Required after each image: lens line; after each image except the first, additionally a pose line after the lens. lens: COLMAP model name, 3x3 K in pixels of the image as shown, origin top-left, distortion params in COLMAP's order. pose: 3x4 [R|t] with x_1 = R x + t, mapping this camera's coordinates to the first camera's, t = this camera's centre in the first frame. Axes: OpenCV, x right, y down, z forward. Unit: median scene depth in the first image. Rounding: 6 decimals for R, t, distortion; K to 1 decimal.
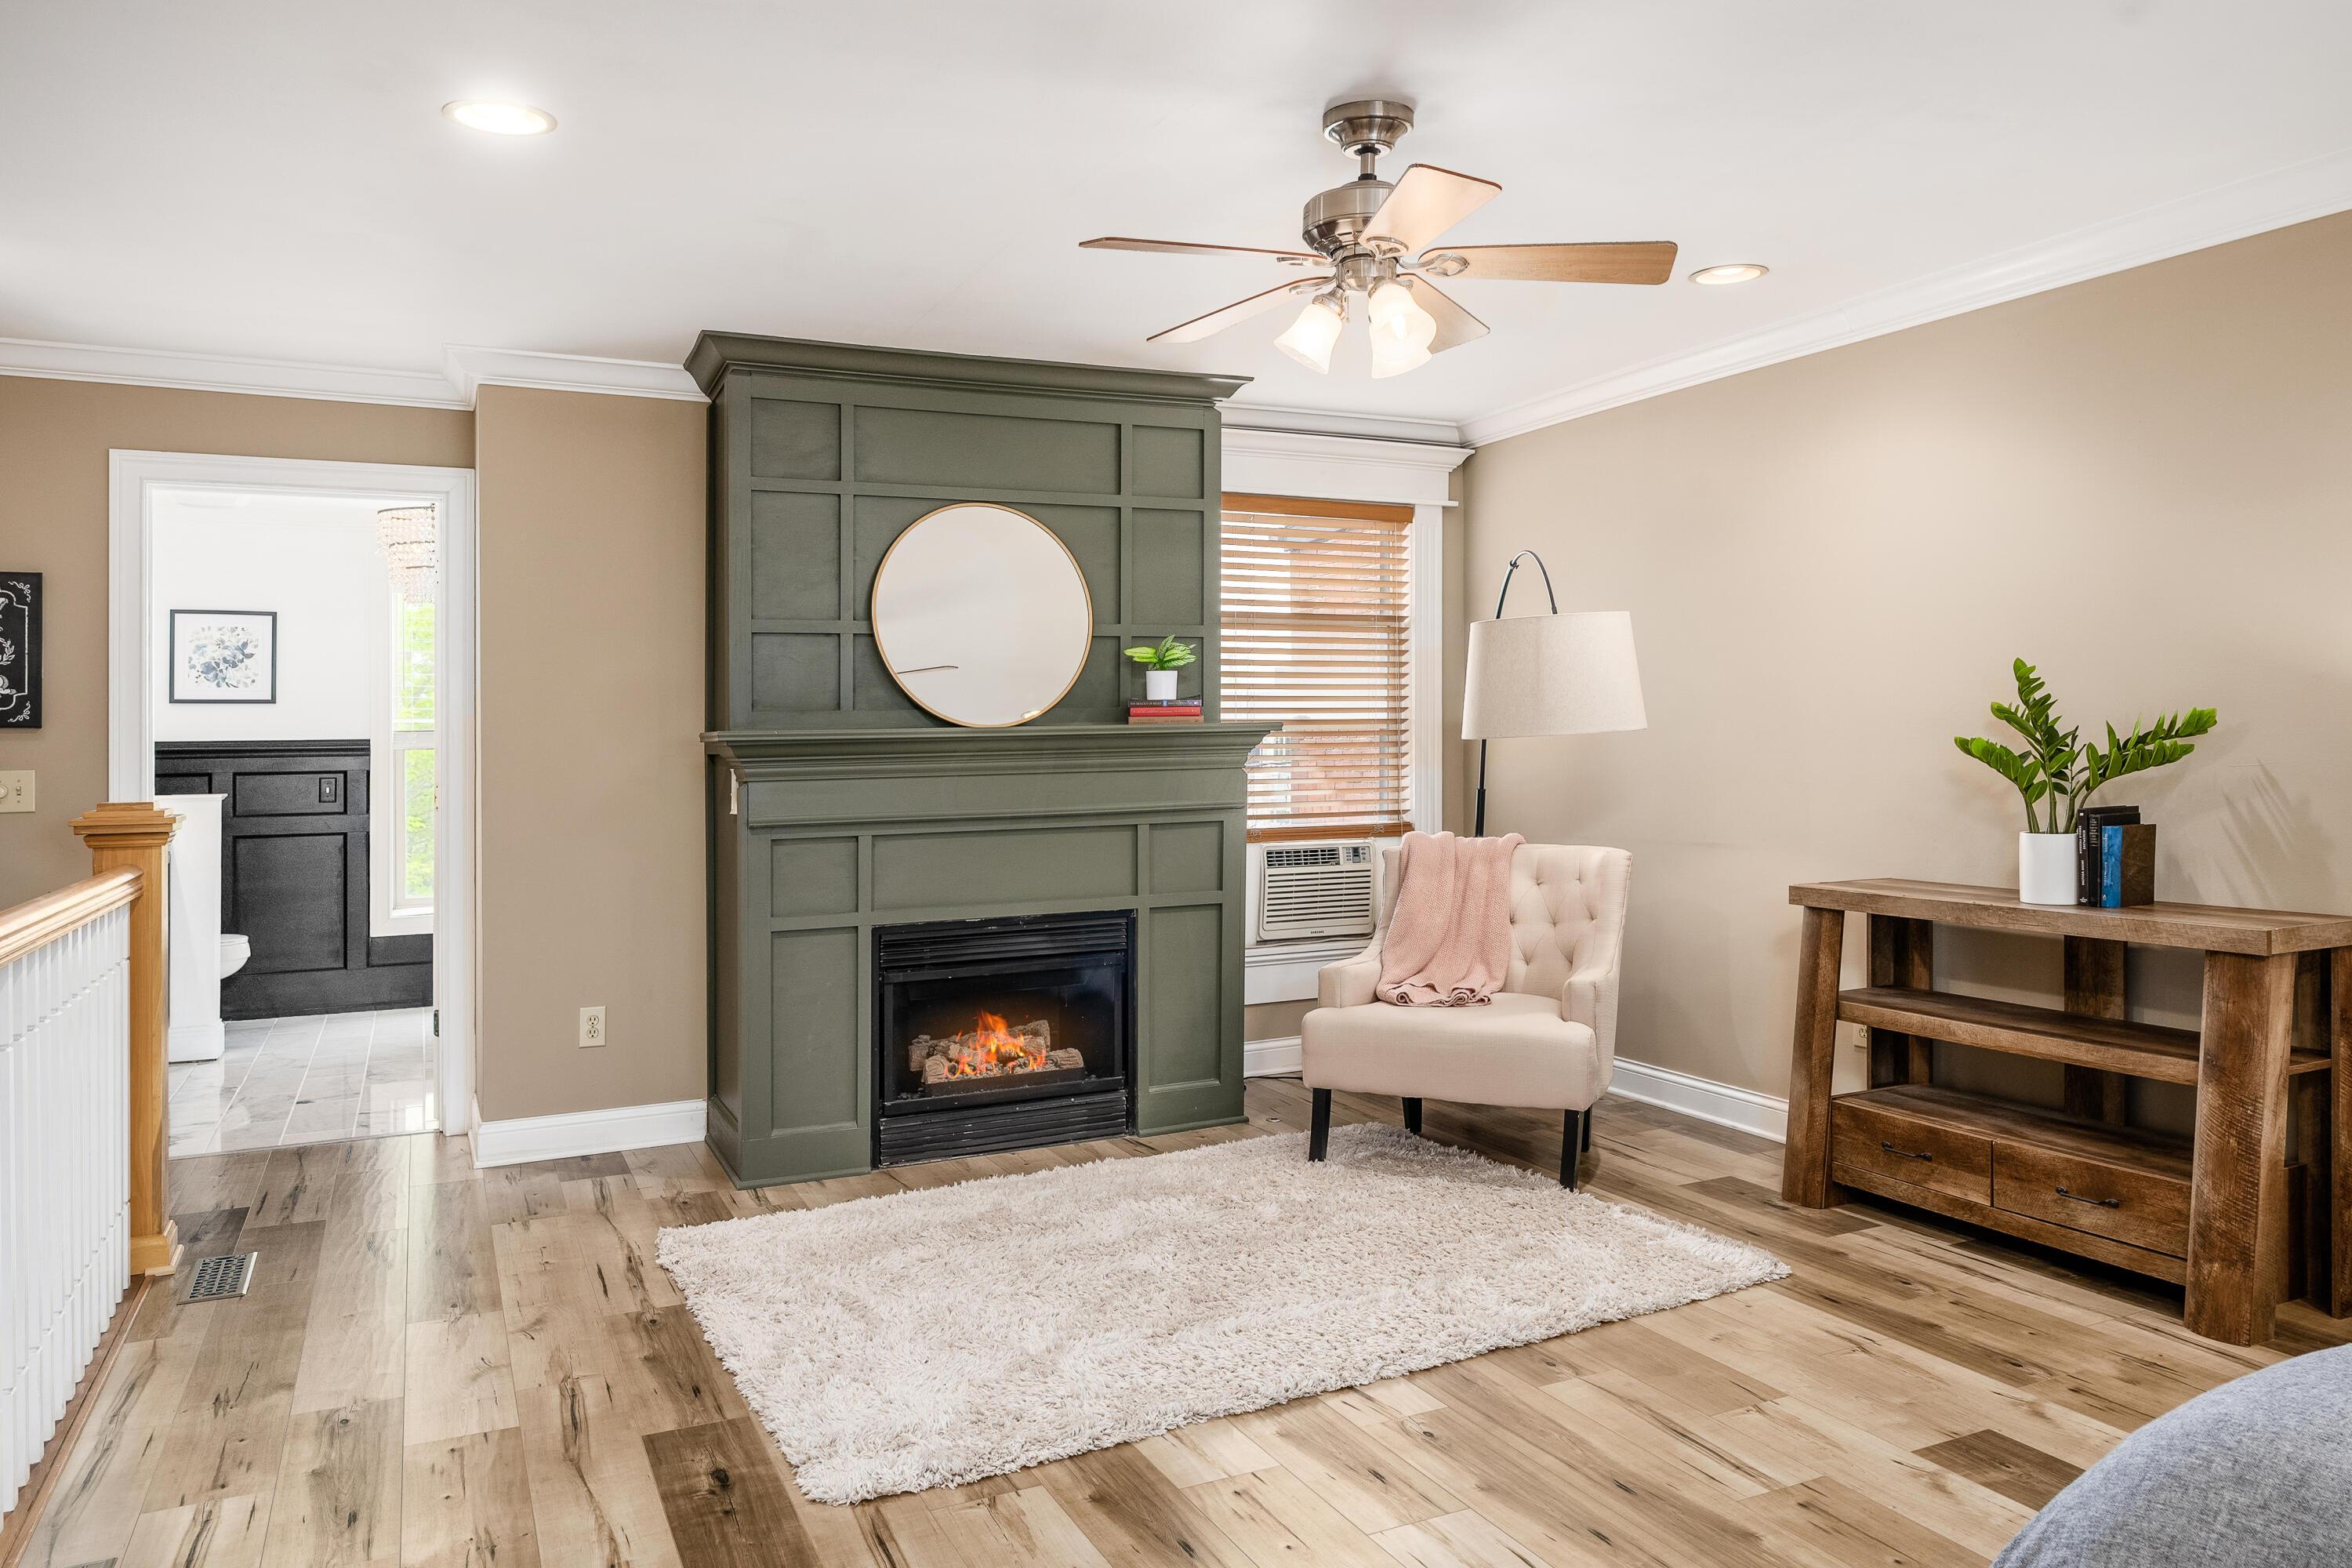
lens RADIAL K [[1643.6, 0, 1180.7], [0, 1643.6, 753.6], [0, 0, 1]] dist [0.001018, 0.000802]
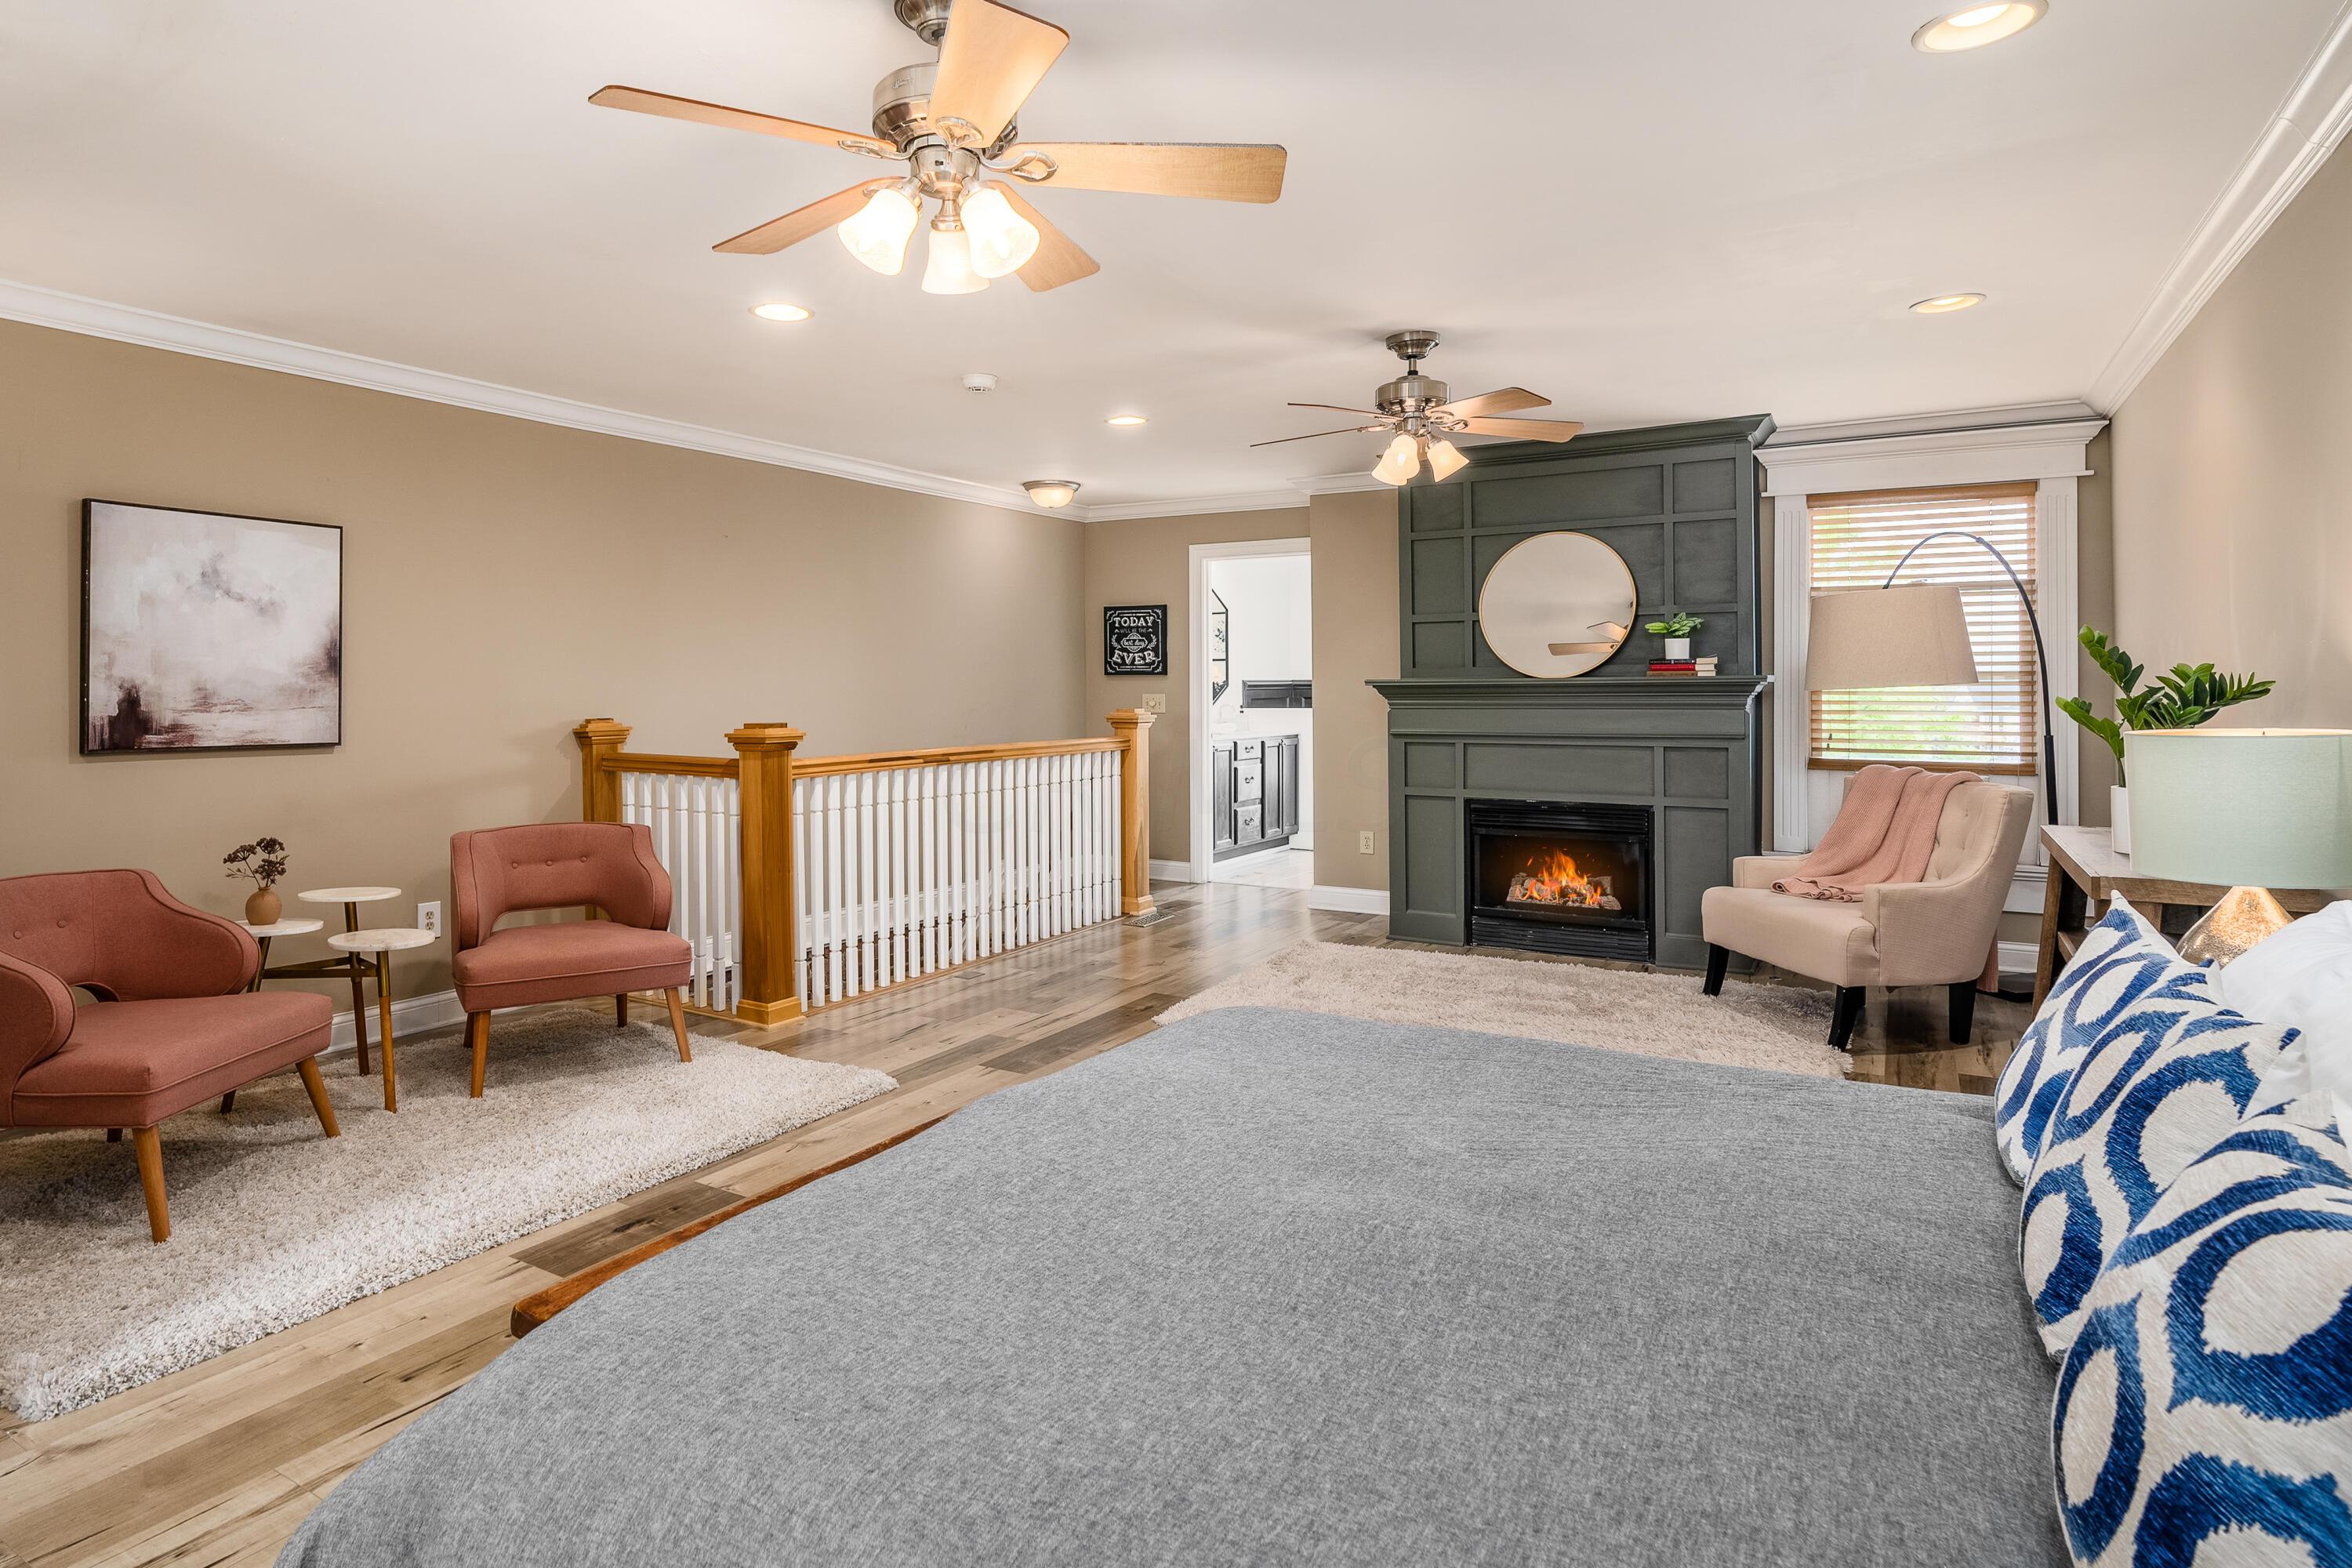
lens RADIAL K [[1273.6, 0, 1044.8], [0, 1273.6, 695.2], [0, 0, 1]] dist [-0.000001, 0.001846]
pose [[0.521608, 0.019741, -0.852957, 0.655427], [-0.011867, 0.999803, 0.015883, -0.013277], [0.853103, 0.001837, 0.521739, -0.026814]]
